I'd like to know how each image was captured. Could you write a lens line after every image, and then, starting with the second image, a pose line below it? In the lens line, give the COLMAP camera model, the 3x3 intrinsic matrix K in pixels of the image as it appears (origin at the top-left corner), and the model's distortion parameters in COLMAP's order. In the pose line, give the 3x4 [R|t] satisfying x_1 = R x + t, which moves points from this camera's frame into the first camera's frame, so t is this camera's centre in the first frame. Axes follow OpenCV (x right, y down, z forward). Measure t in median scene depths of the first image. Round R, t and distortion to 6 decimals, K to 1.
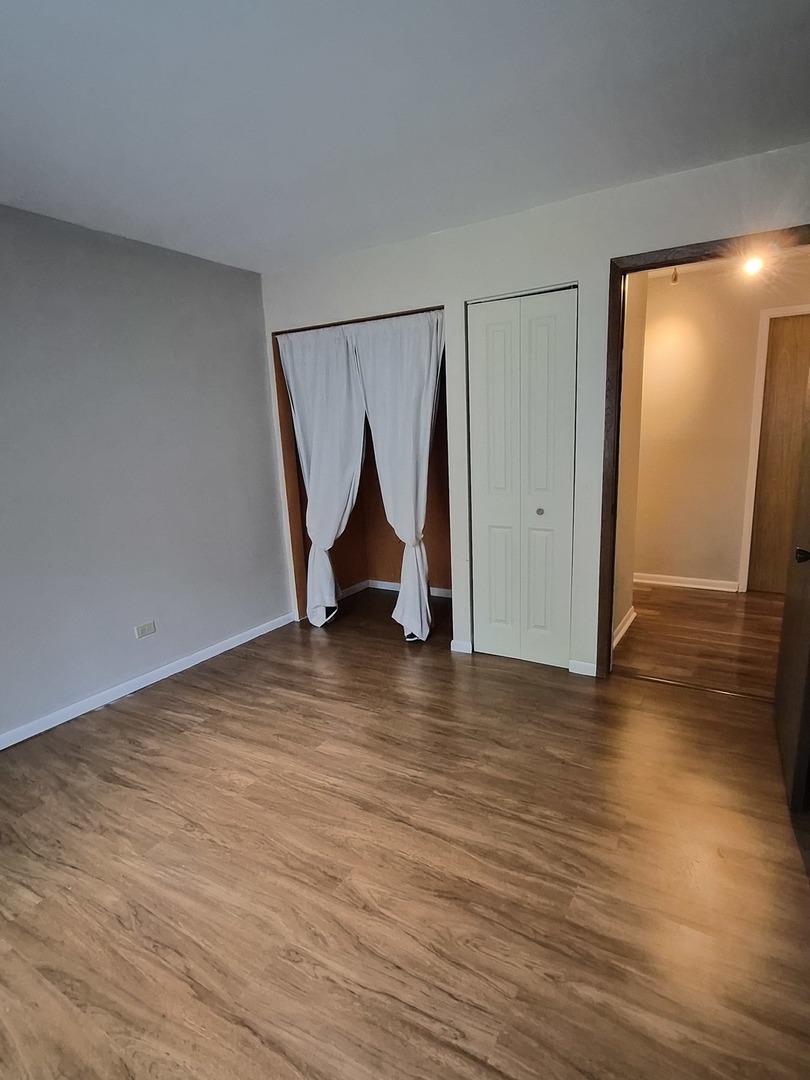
lens RADIAL K [[569.7, 0, 419.5], [0, 569.7, 551.3], [0, 0, 1]] dist [-0.001416, -0.000267]
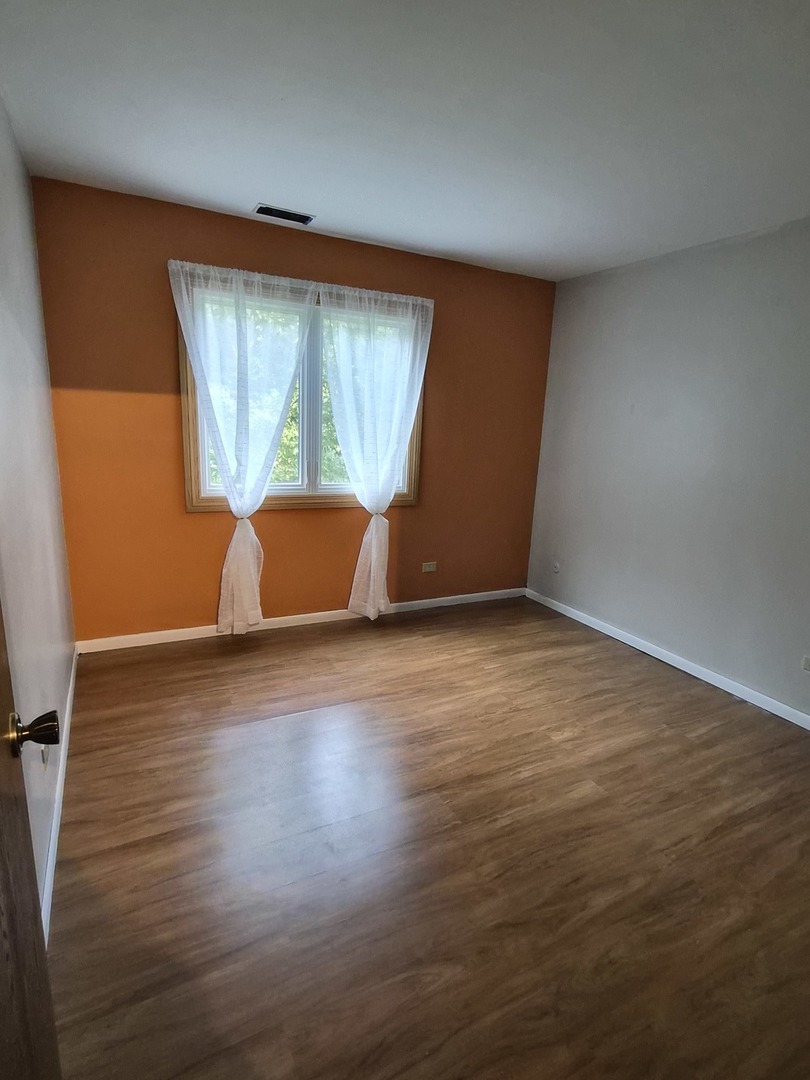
lens RADIAL K [[569.7, 0, 419.5], [0, 569.7, 551.3], [0, 0, 1]] dist [-0.001416, -0.000267]
pose [[-0.523102, 0.204951, -0.827261, 0.659150], [-0.216194, 0.906996, 0.361411, -0.261565], [0.824394, 0.367903, -0.430142, 1.067820]]
